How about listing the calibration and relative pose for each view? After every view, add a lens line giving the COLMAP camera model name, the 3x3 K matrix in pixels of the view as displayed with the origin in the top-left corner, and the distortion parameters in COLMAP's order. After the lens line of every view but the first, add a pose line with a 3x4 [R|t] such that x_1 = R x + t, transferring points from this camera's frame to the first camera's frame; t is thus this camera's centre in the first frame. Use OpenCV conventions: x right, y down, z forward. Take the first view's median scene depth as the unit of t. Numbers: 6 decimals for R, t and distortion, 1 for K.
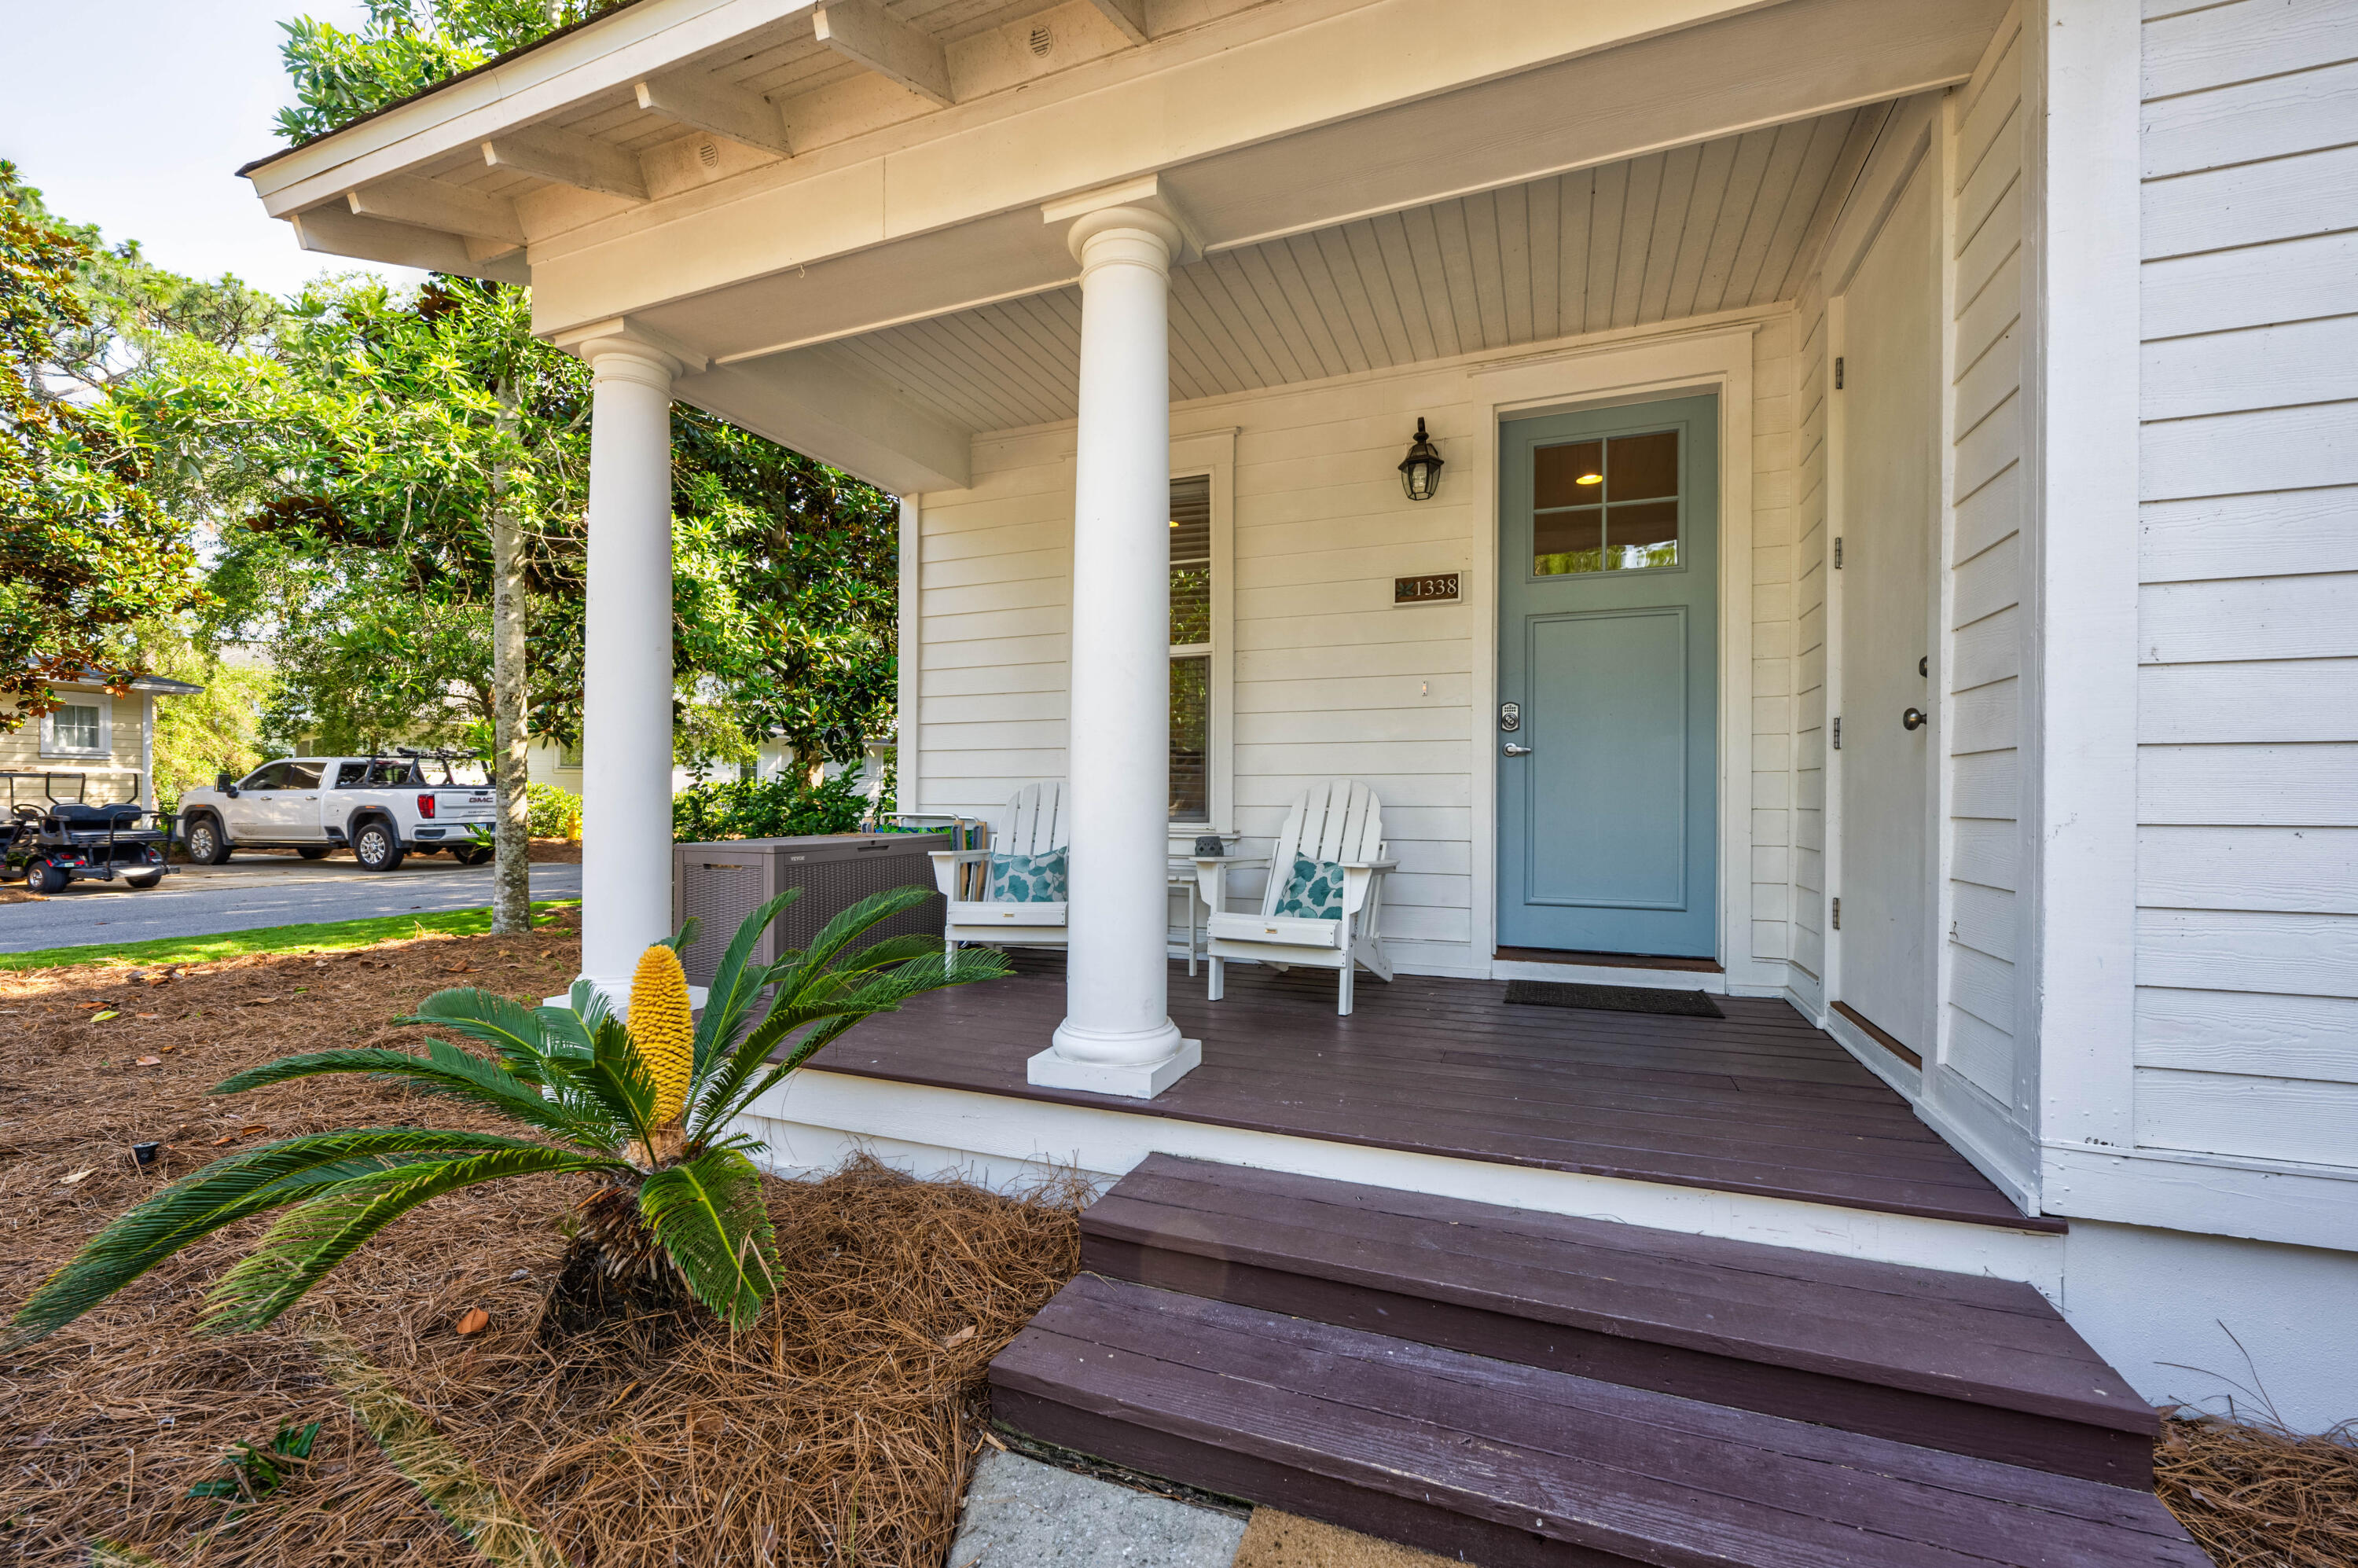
lens RADIAL K [[944.7, 0, 1191.3], [0, 944.7, 793.3], [0, 0, 1]] dist [-0.000686, 0.000065]
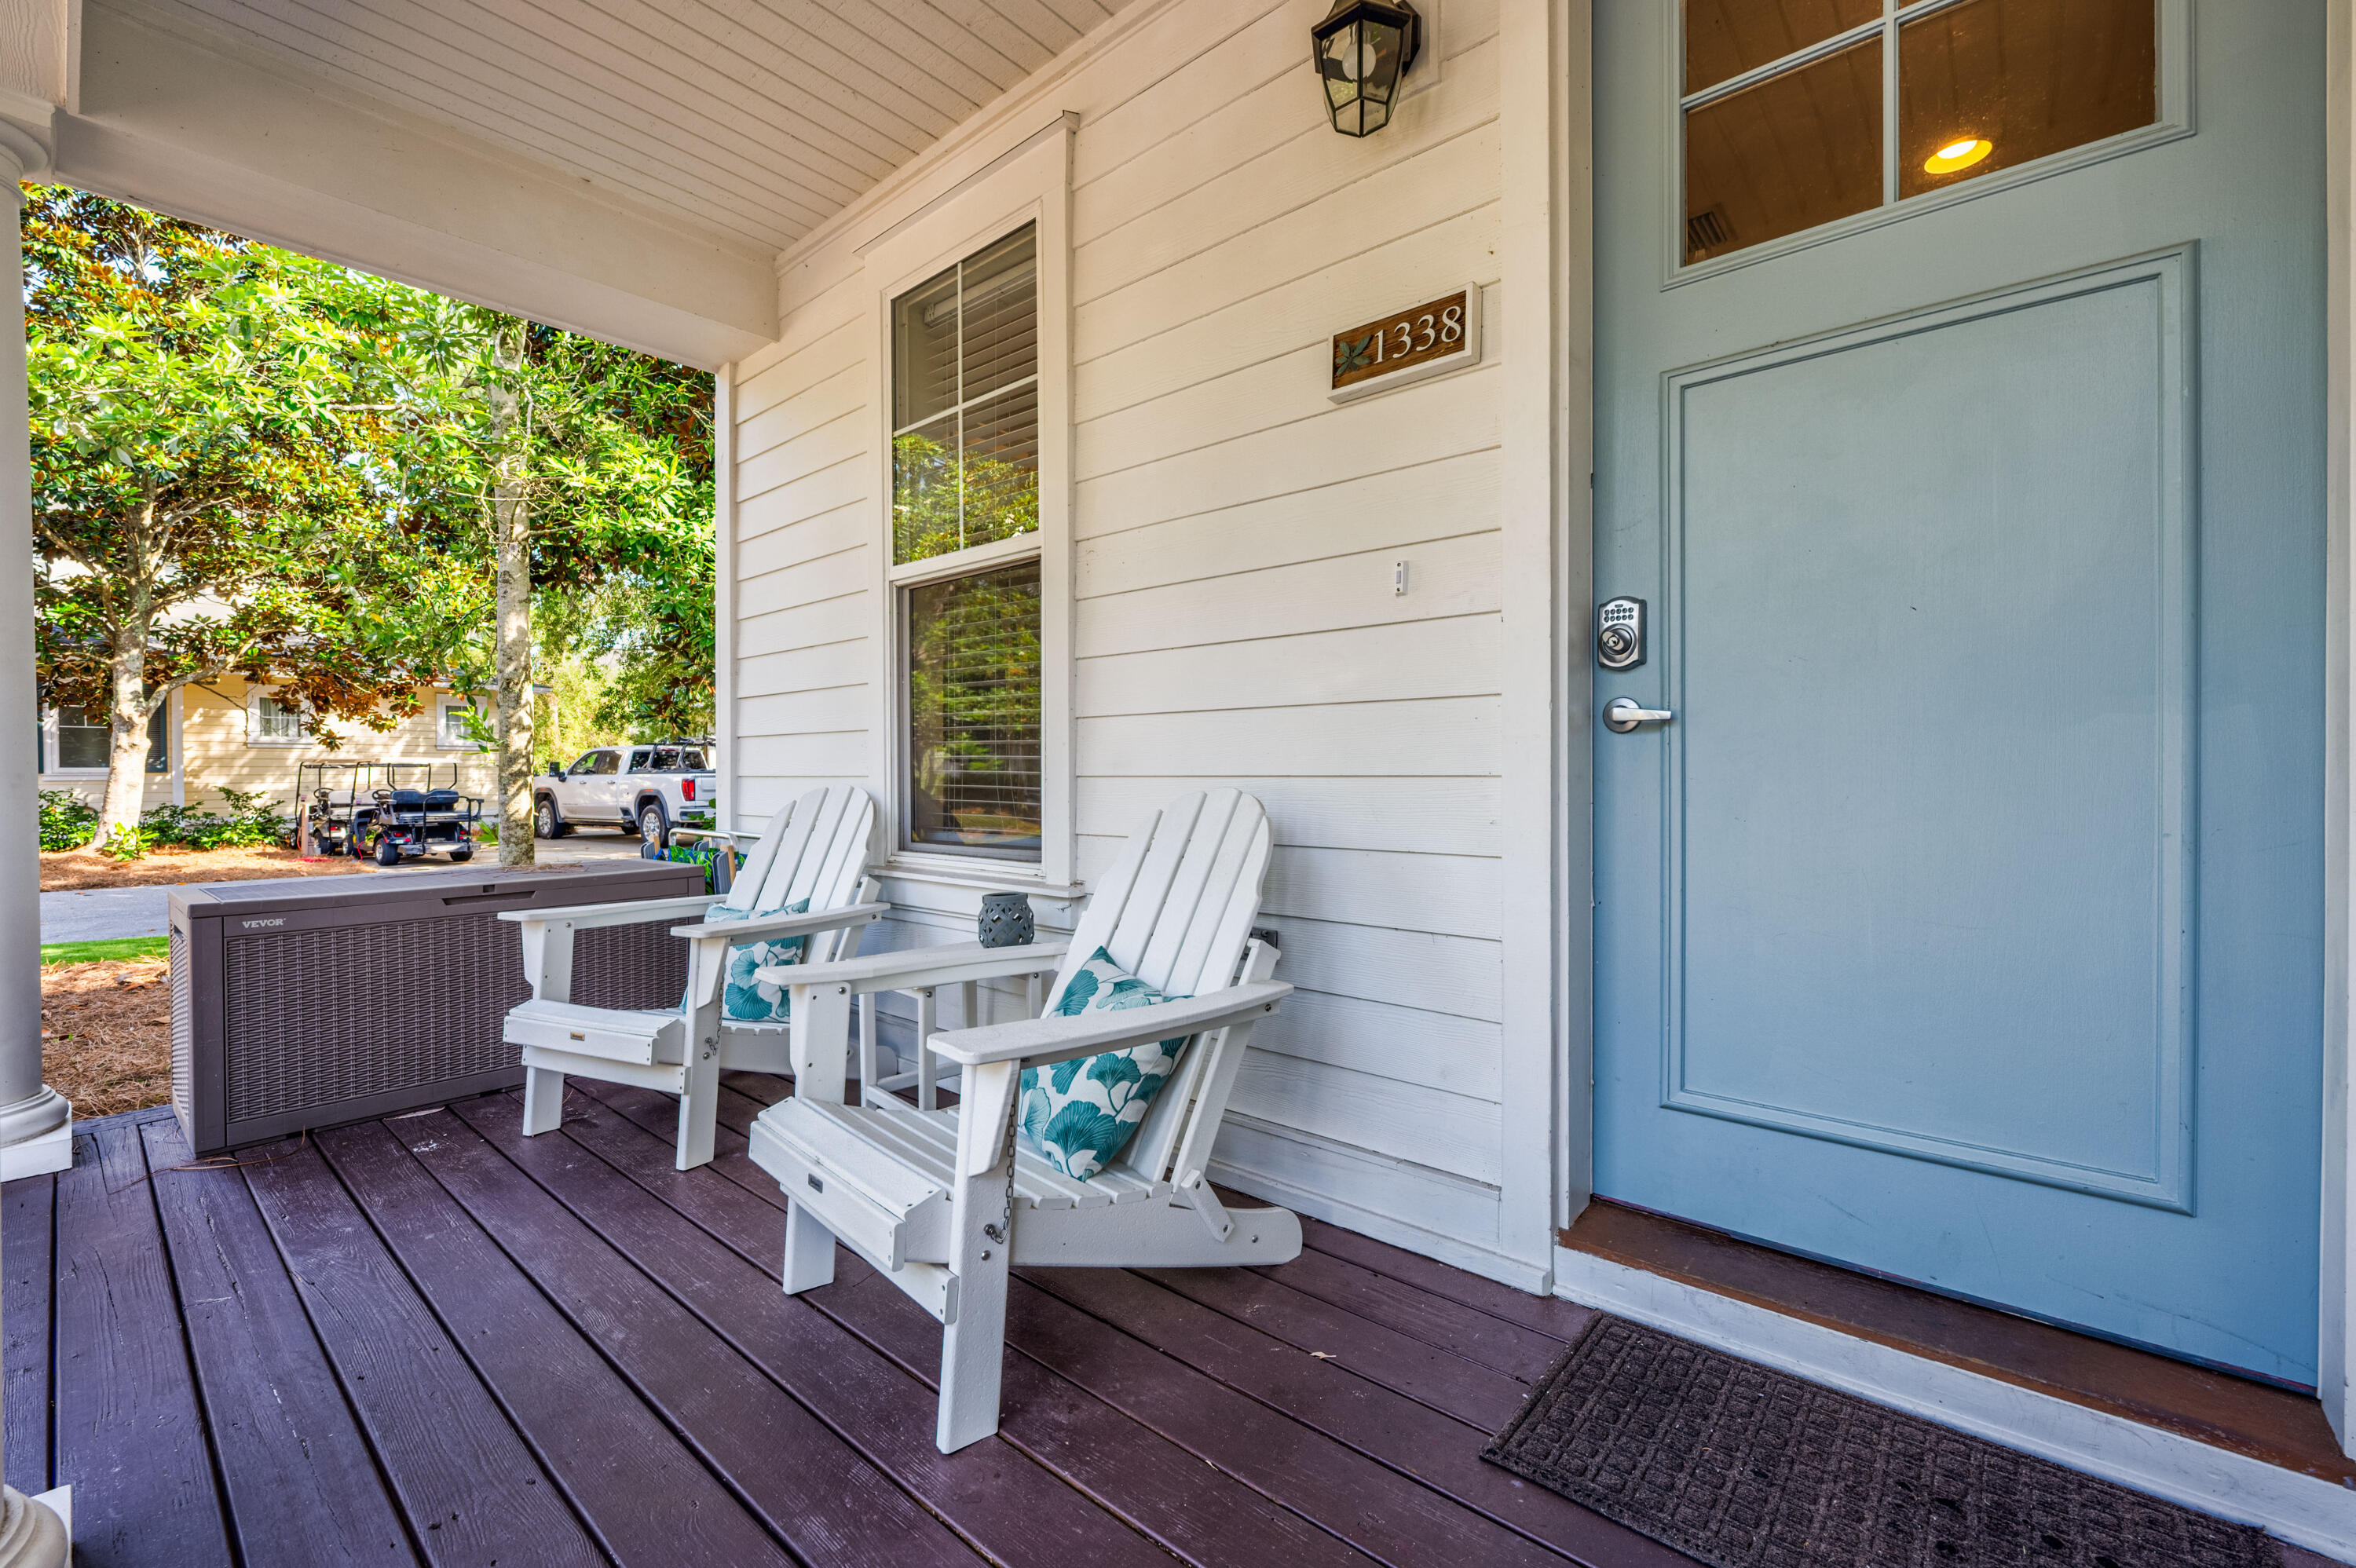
lens RADIAL K [[973.6, 0, 1127.2], [0, 973.6, 776.0], [0, 0, 1]] dist [-0.000950, -0.000067]
pose [[0.934775, -0.002800, -0.355229, 0.270948], [0.004743, 0.999978, 0.004598, -0.020825], [0.355209, -0.005983, 0.934768, 0.503652]]
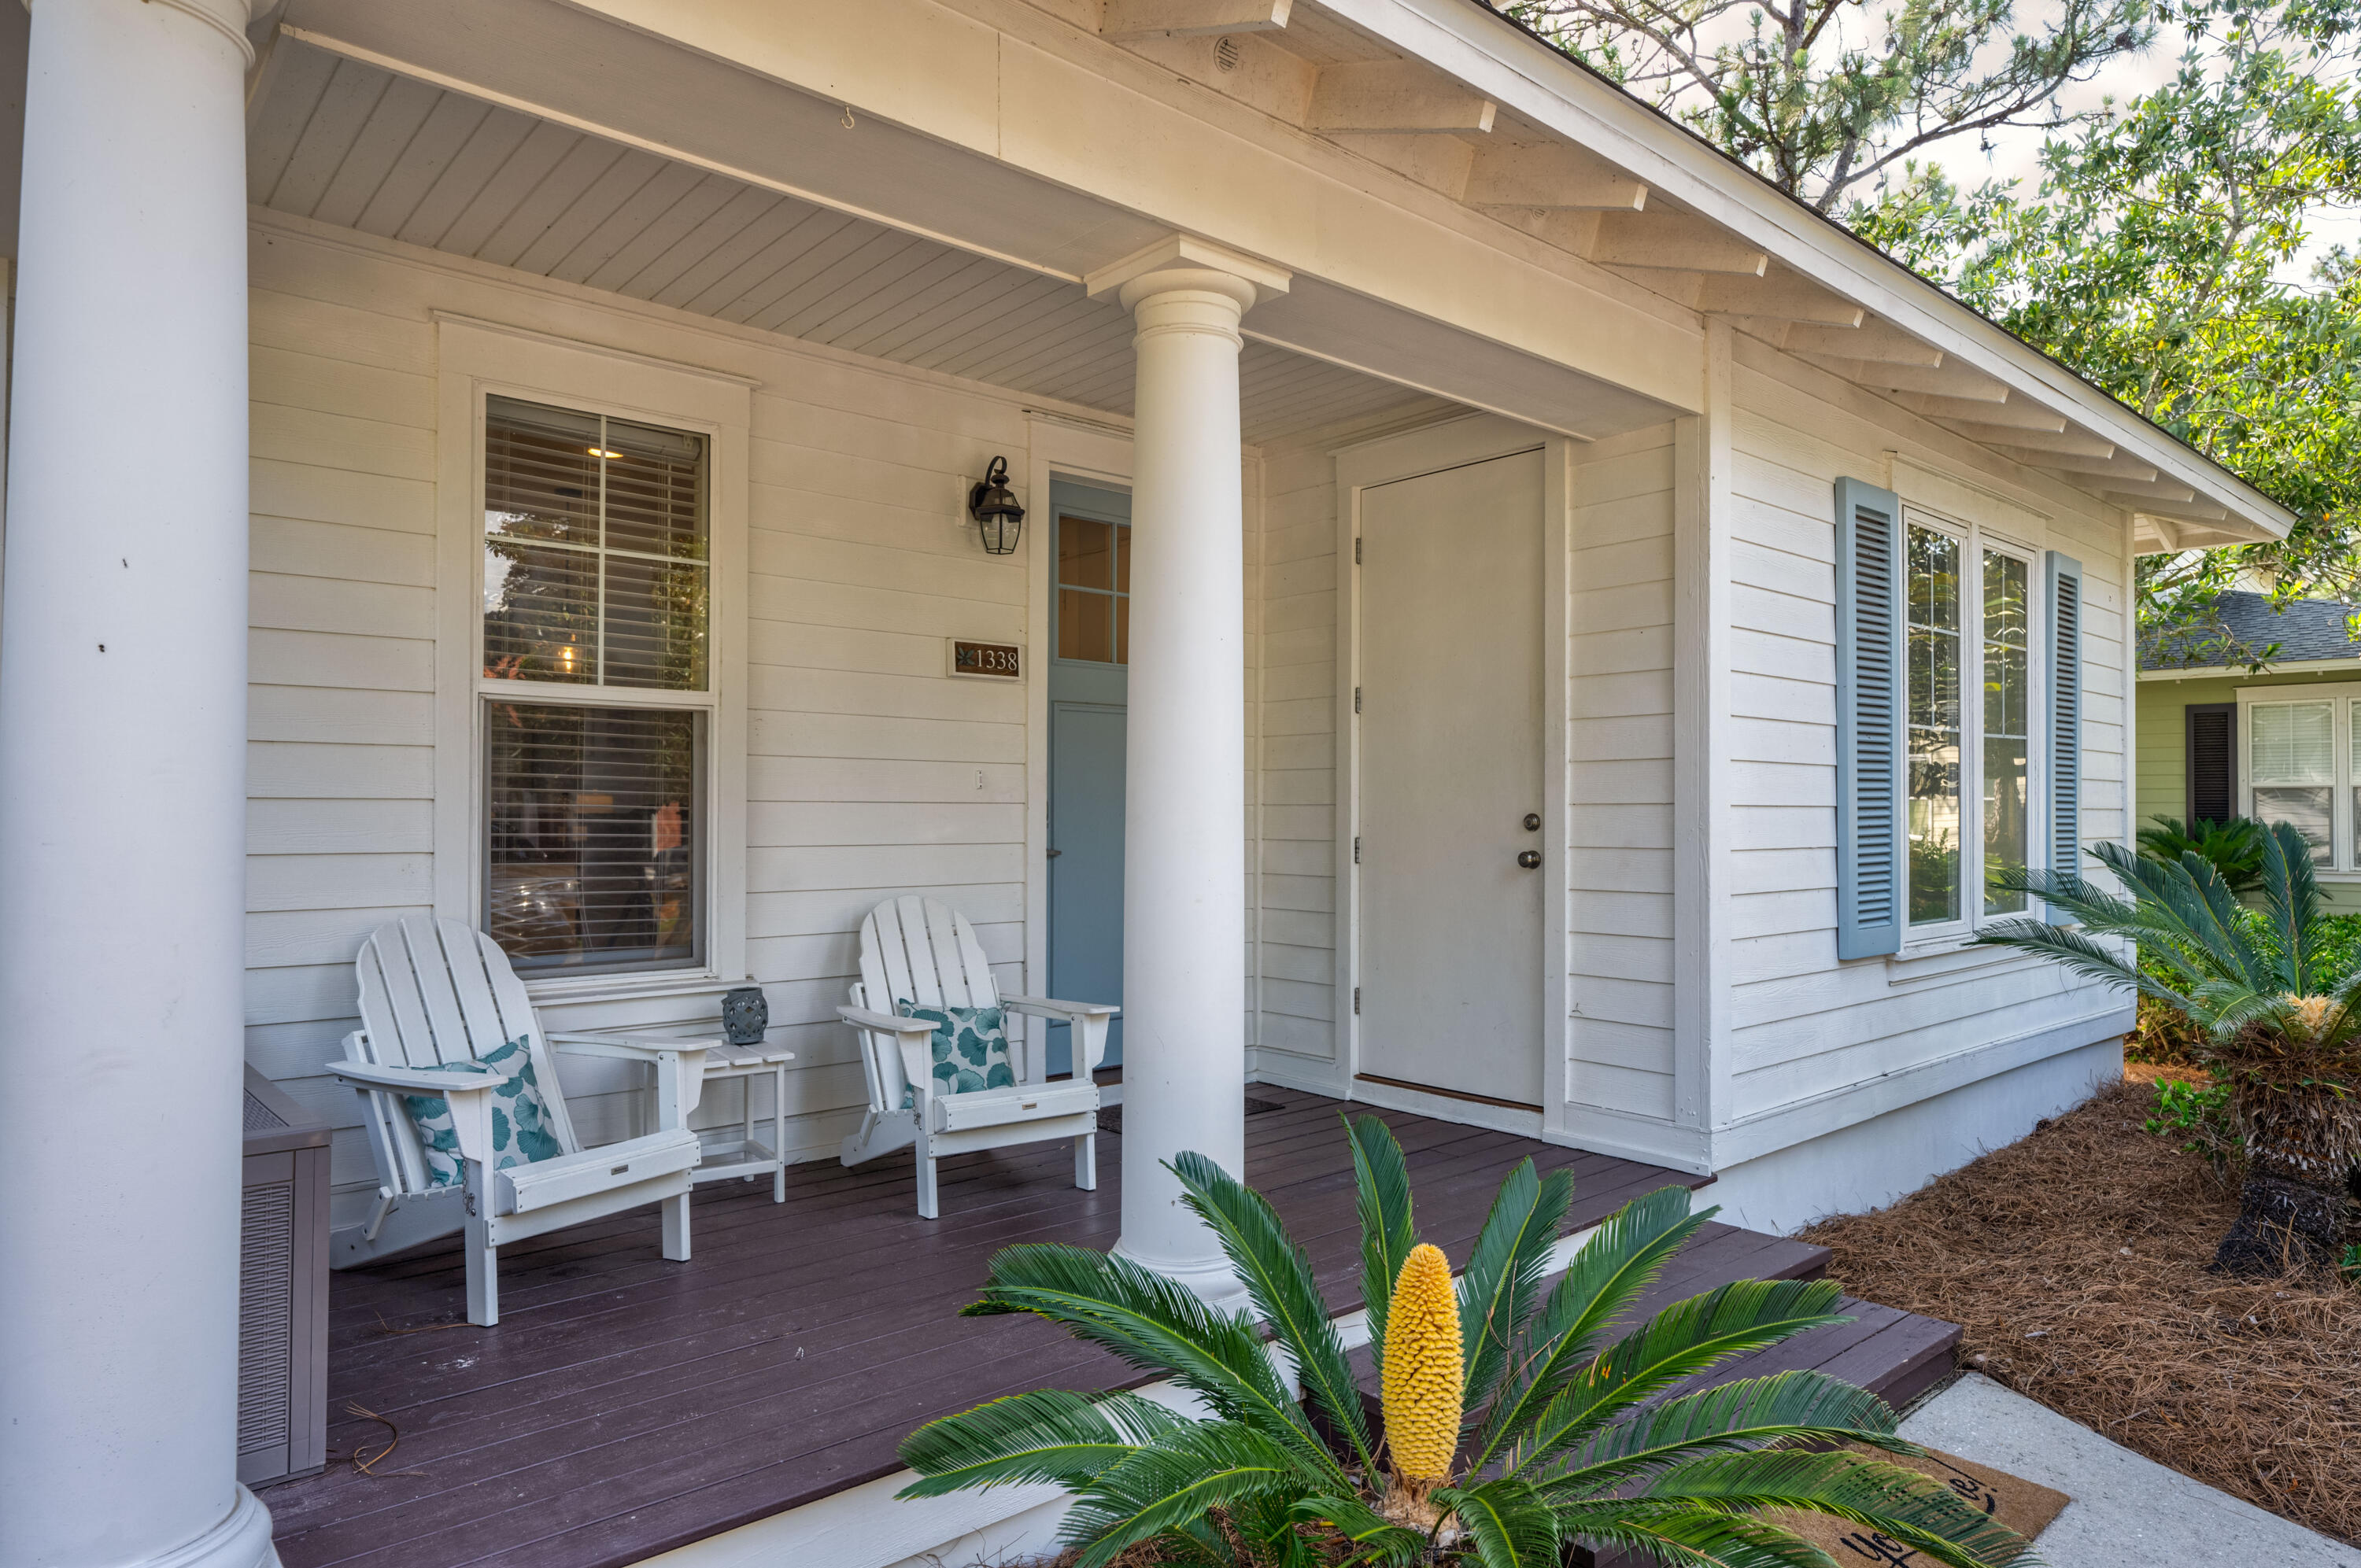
lens RADIAL K [[1397.4, 0, 1180.5], [0, 1397.4, 784.0], [0, 0, 1]] dist [0.002502, 0.000669]
pose [[0.459529, 0.018057, 0.887979, -0.701583], [-0.004130, 0.999826, -0.018194, -0.080546], [-0.888153, 0.004693, 0.459524, 0.270126]]
